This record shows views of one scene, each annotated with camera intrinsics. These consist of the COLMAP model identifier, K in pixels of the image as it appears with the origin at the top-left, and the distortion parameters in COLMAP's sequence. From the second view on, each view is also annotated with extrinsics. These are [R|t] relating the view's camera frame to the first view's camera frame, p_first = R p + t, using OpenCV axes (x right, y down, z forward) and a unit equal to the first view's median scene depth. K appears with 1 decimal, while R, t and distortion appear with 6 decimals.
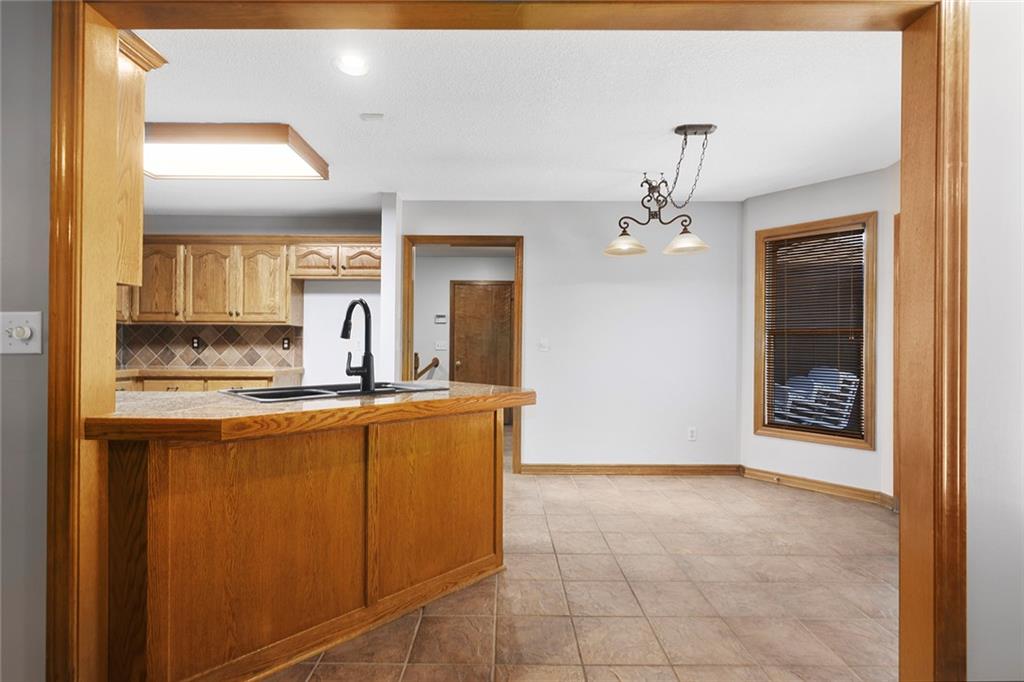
lens RADIAL K [[496.2, 0, 506.2], [0, 496.2, 345.4], [0, 0, 1]] dist [0.002816, -0.000231]
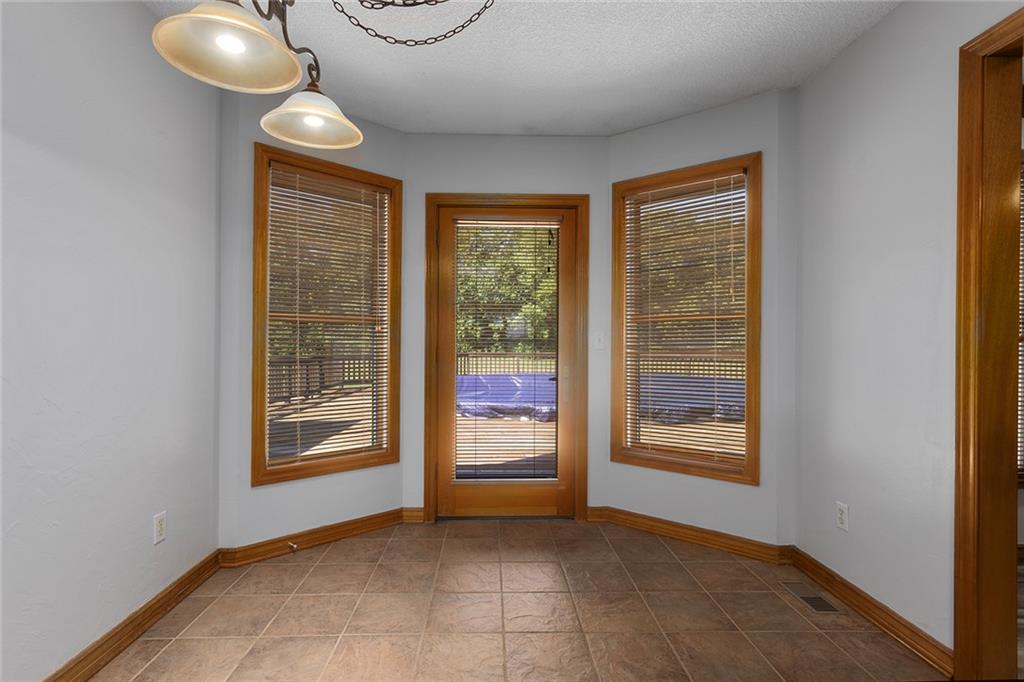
lens RADIAL K [[496.2, 0, 506.2], [0, 496.2, 345.4], [0, 0, 1]] dist [0.002816, -0.000231]
pose [[-0.031789, -0.007446, 0.999467, -0.108746], [-0.011503, 0.999909, 0.007083, 0.004732], [-0.999428, -0.011272, -0.031871, 0.819202]]
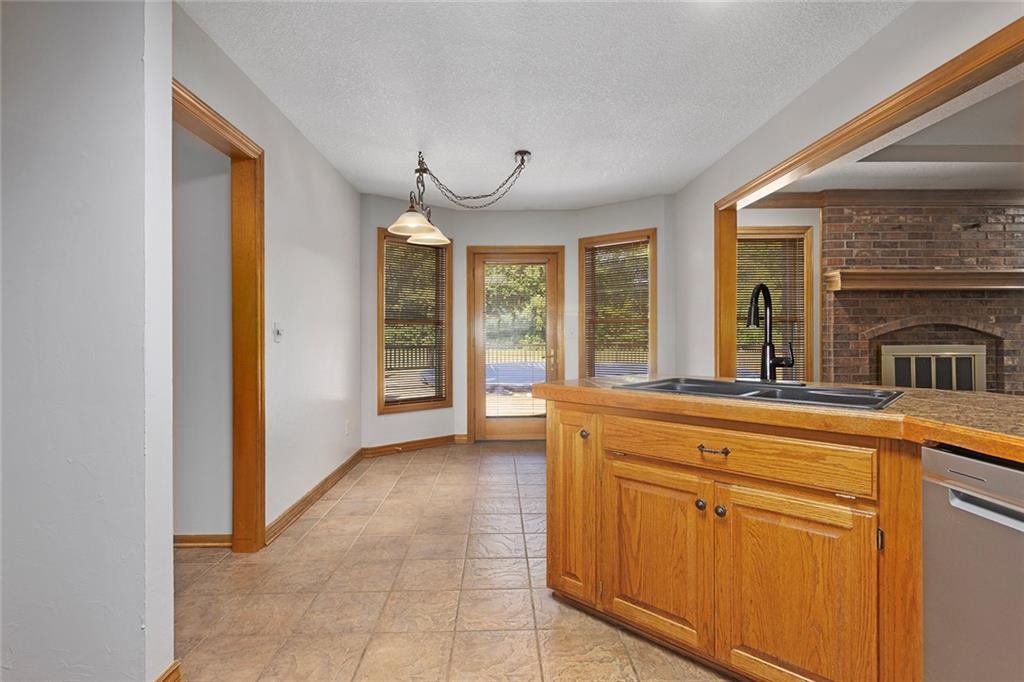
lens RADIAL K [[509.4, 0, 509.7], [0, 509.4, 336.2], [0, 0, 1]] dist [0.002793, 0.000382]
pose [[-0.021723, -0.004772, 0.999753, -0.696203], [-0.002100, 0.999987, 0.004728, 0.001241], [-0.999762, -0.001996, -0.021733, 0.839436]]
